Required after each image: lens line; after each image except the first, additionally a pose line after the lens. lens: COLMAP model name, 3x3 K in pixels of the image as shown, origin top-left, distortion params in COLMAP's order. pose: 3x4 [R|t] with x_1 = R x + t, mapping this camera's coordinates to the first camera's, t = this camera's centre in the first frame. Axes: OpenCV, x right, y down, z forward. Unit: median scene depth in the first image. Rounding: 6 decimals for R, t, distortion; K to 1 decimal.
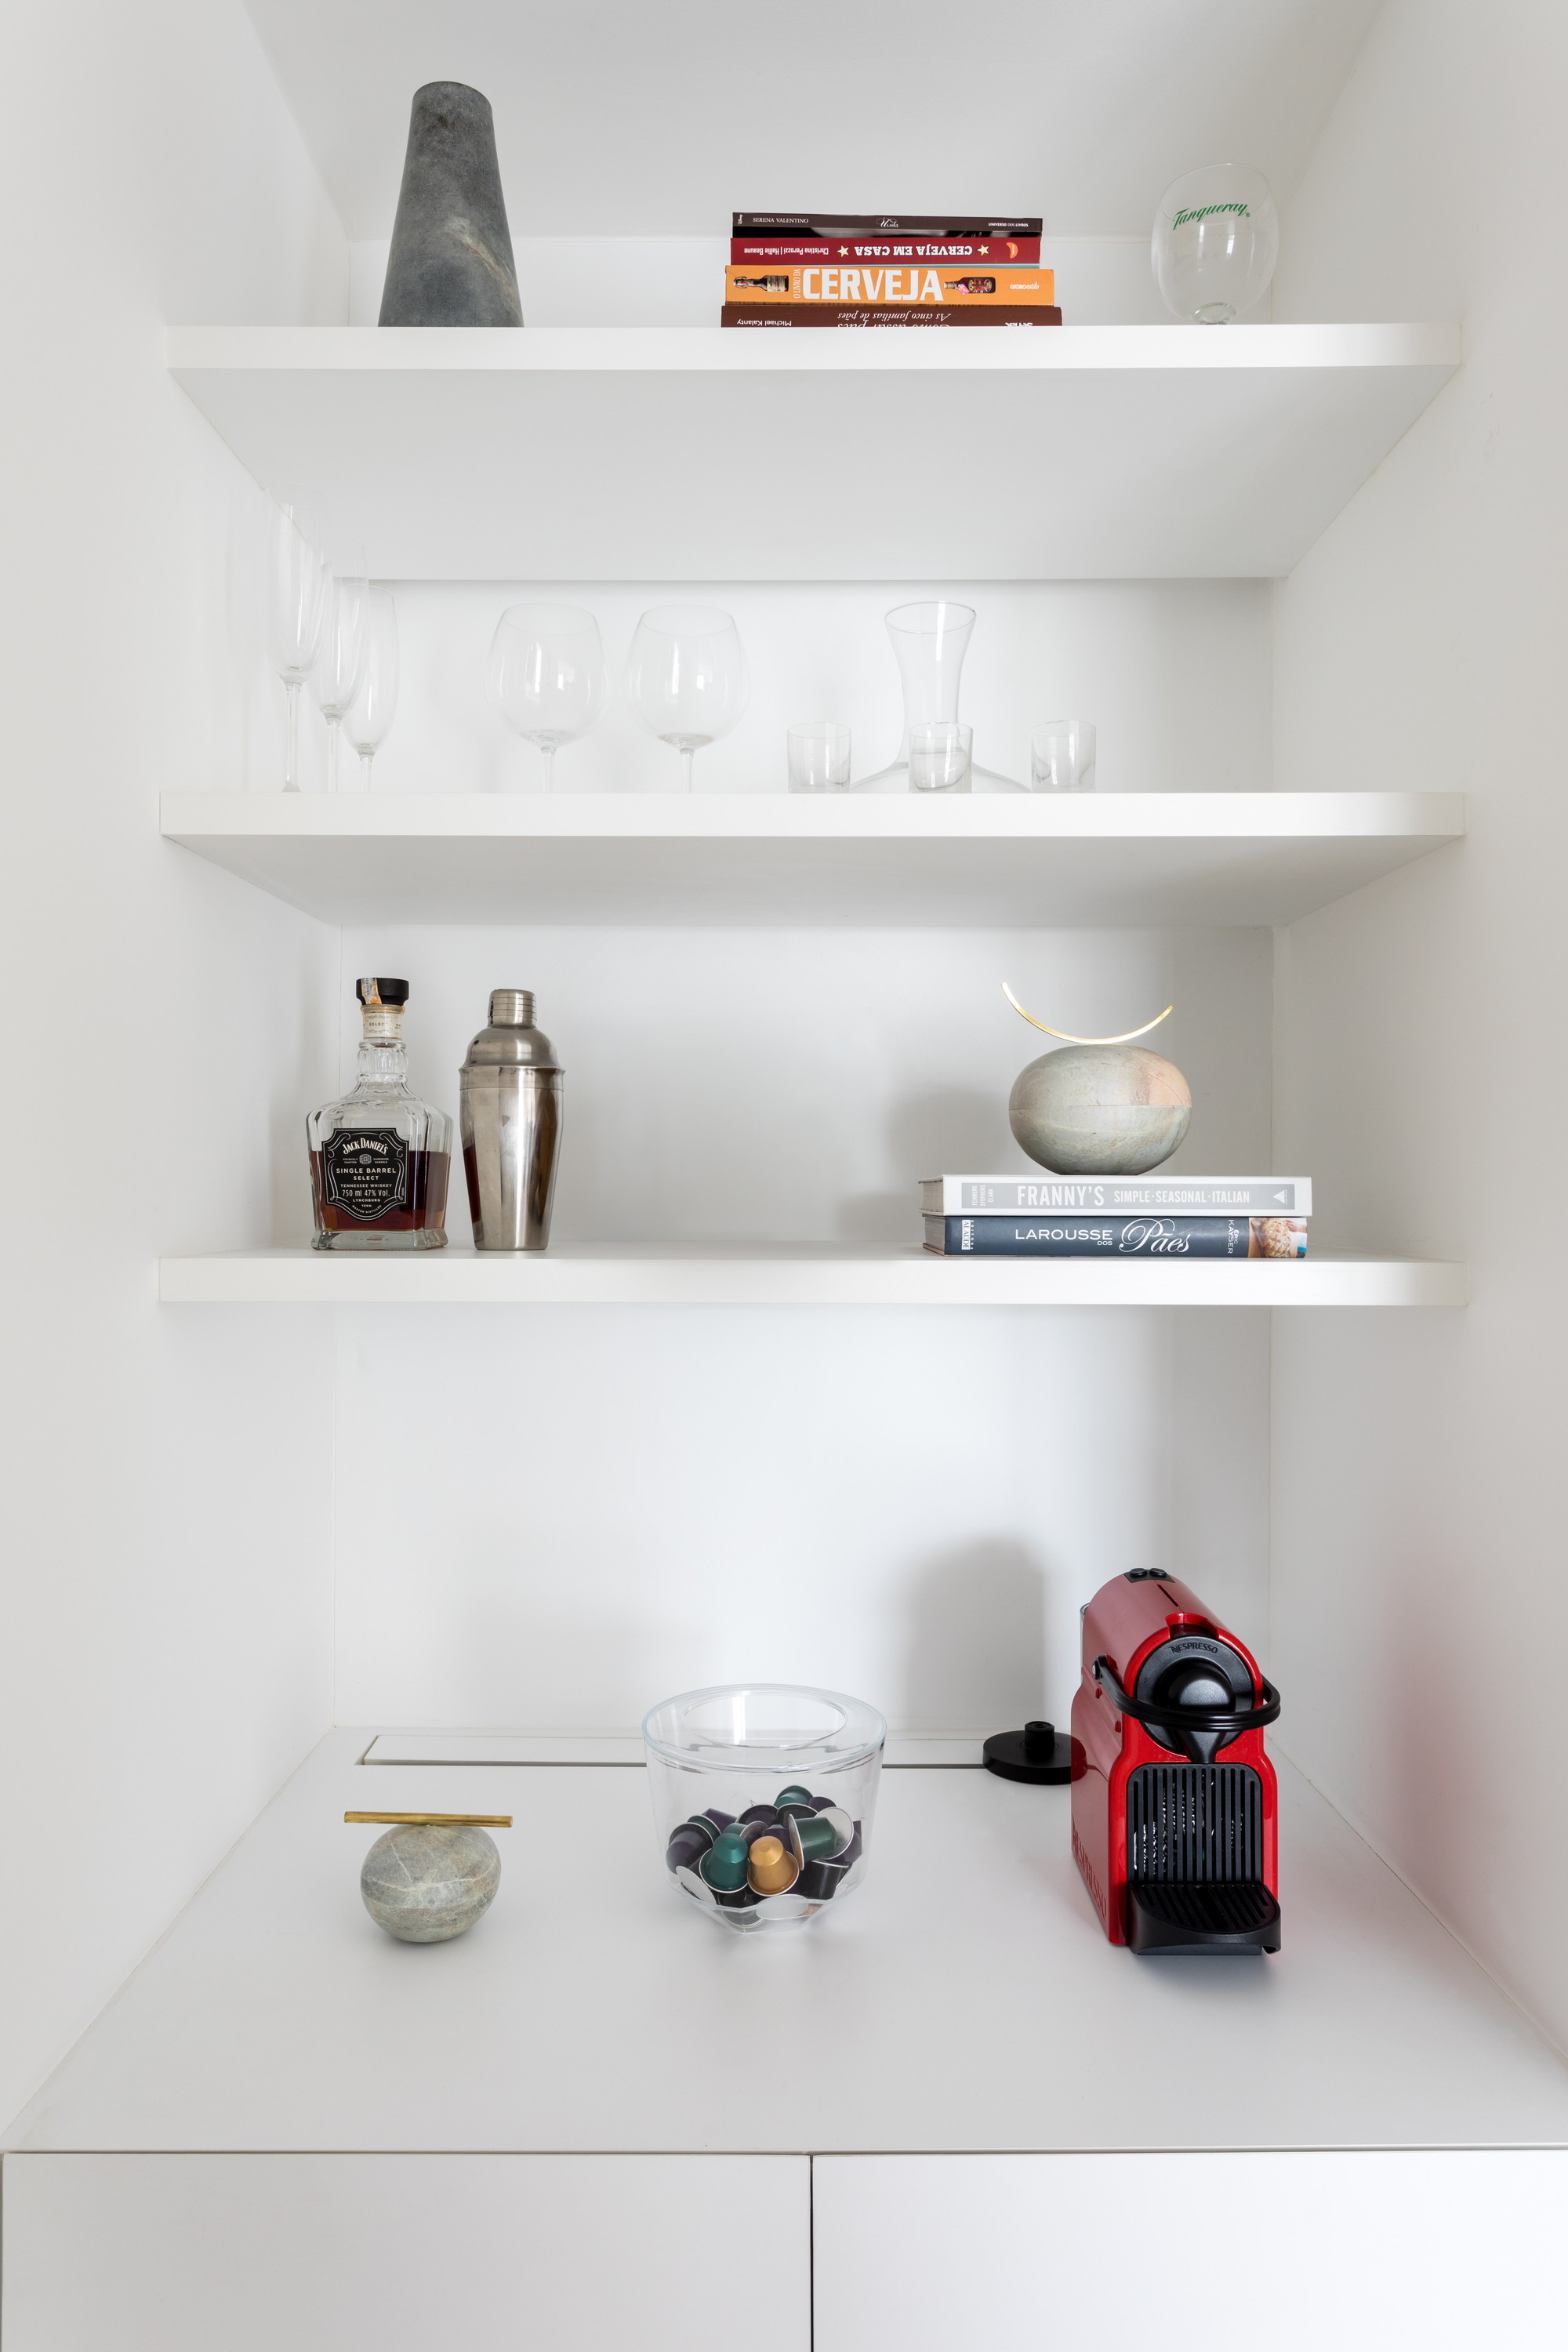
lens RADIAL K [[1624.2, 0, 783.2], [0, 1624.2, 1177.4], [0, 0, 1]] dist [-0.002857, -0.000736]
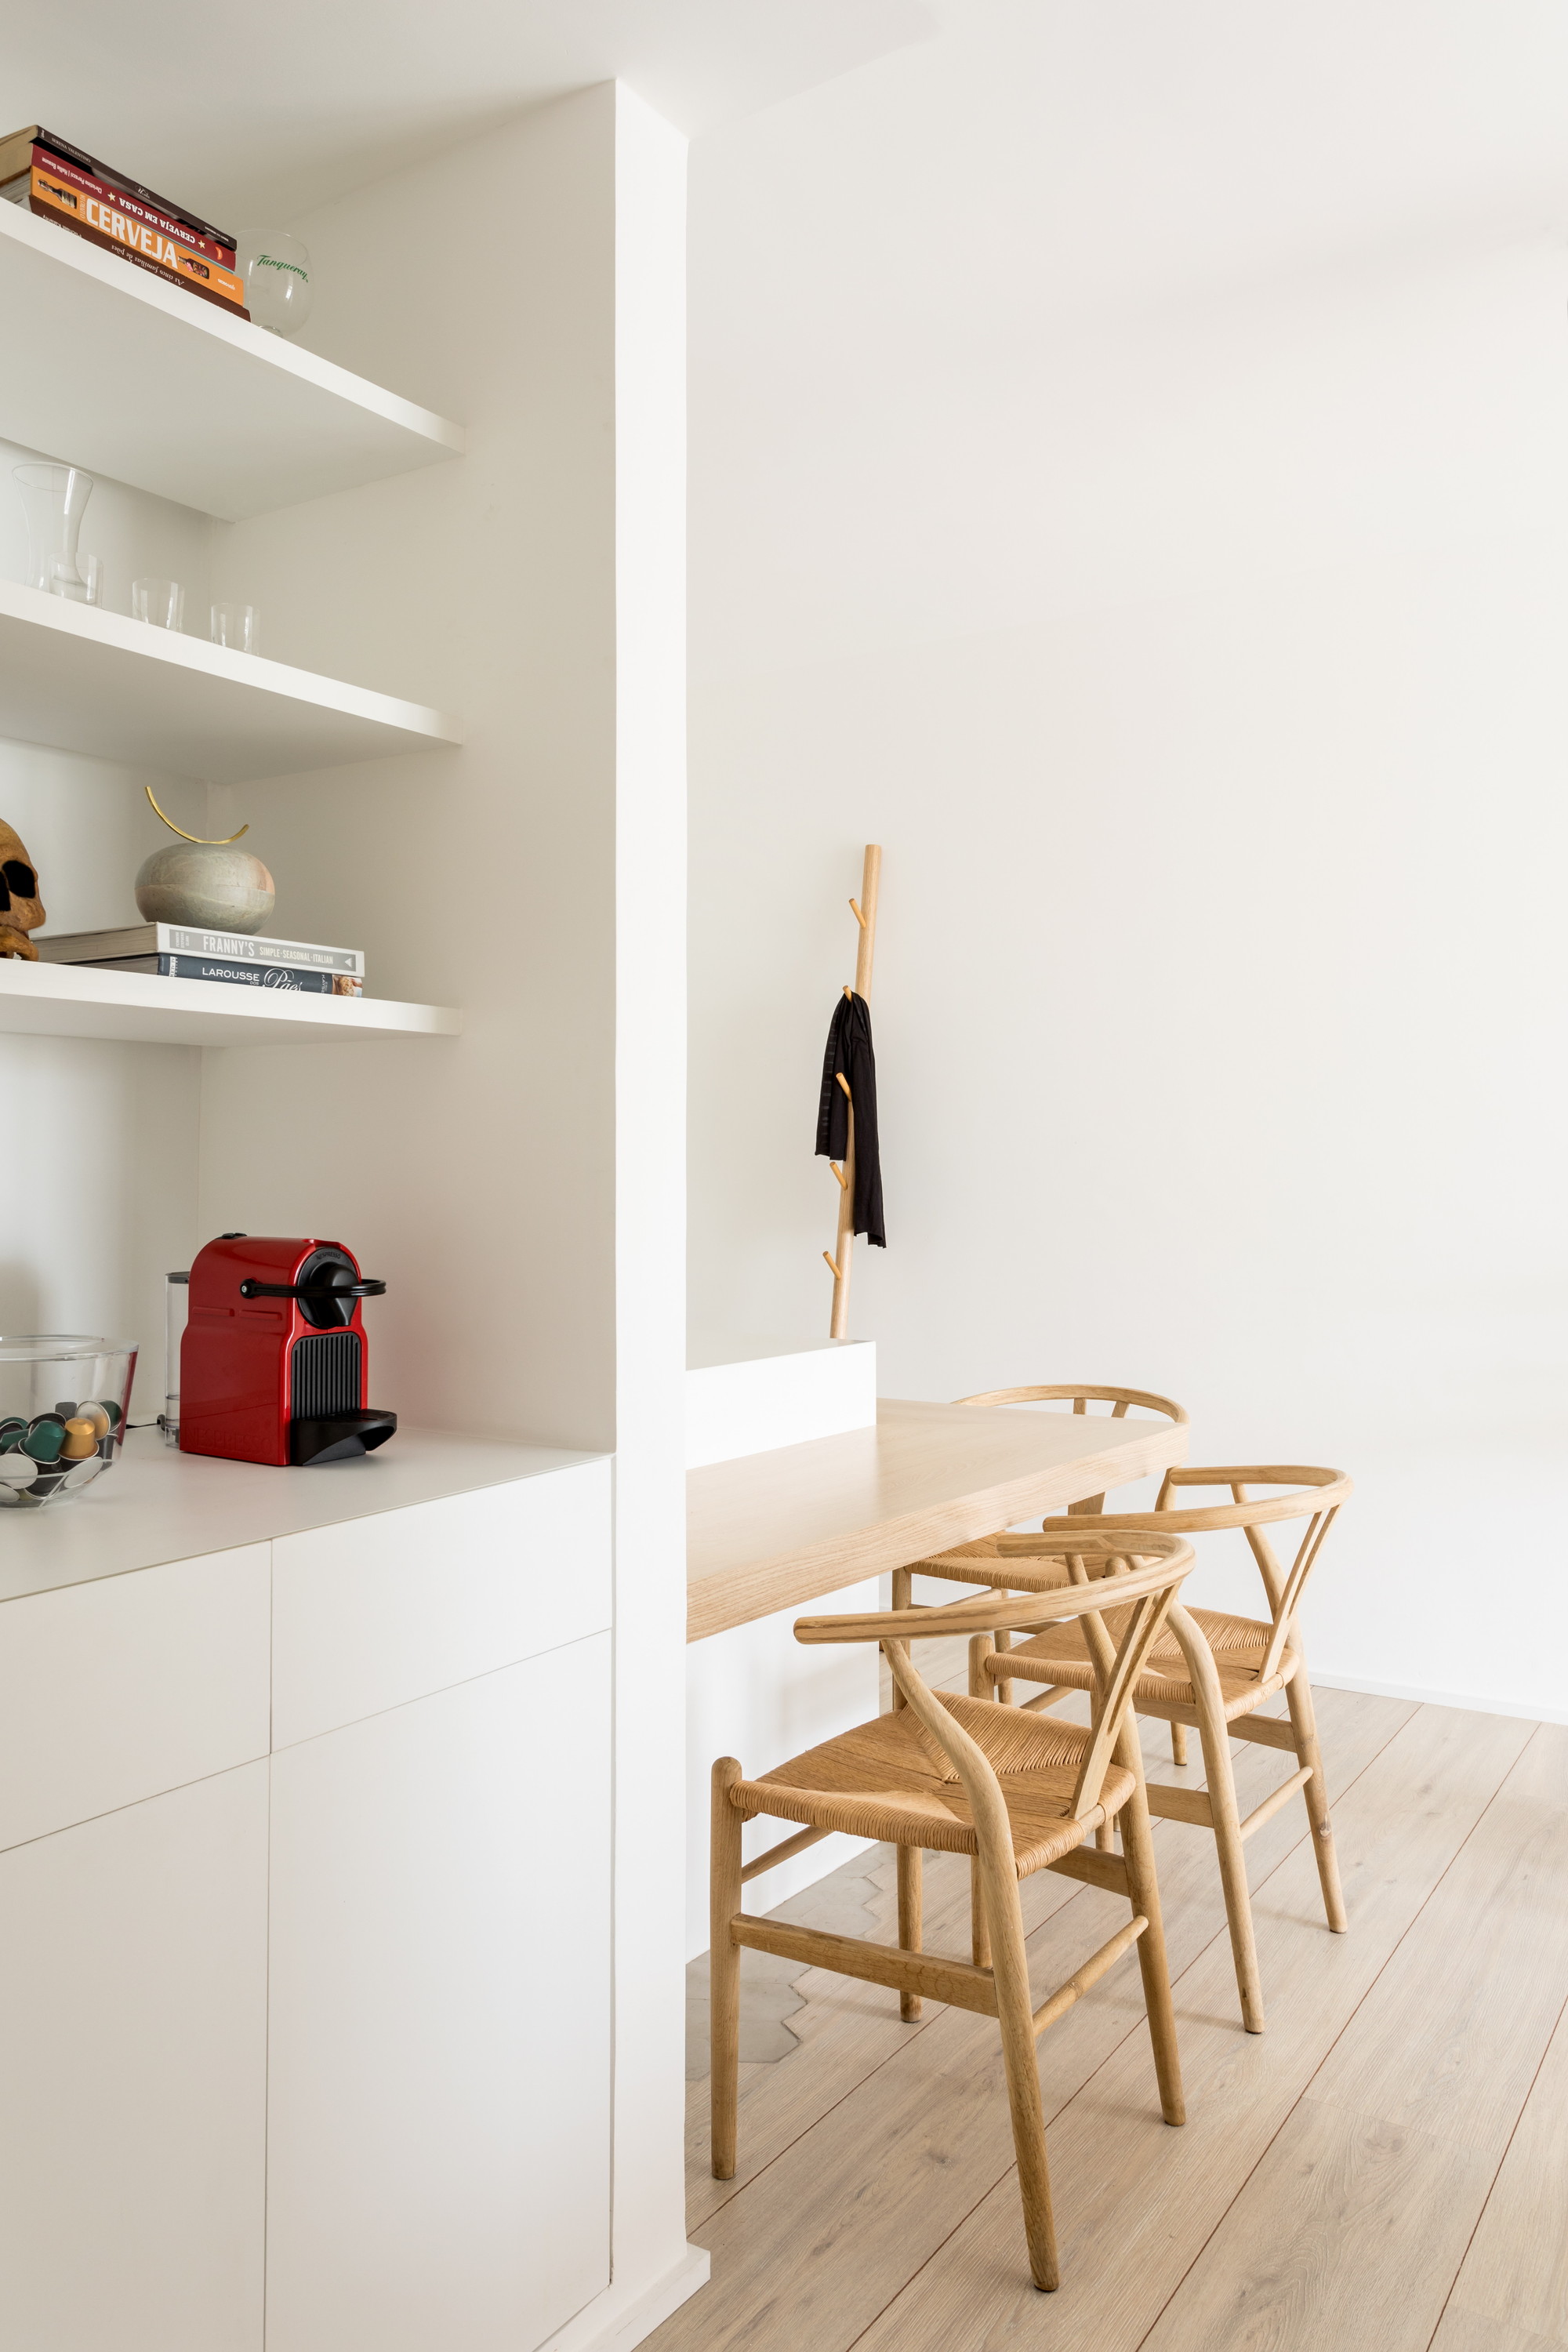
lens RADIAL K [[1725.4, 0, 786.7], [0, 1725.4, 1139.2], [0, 0, 1]] dist [0.025879, -0.006662]
pose [[0.544398, 0.005907, 0.838806, -0.817456], [-0.003065, 0.999983, -0.005052, 0.183993], [-0.838821, 0.000180, 0.544407, -0.206263]]
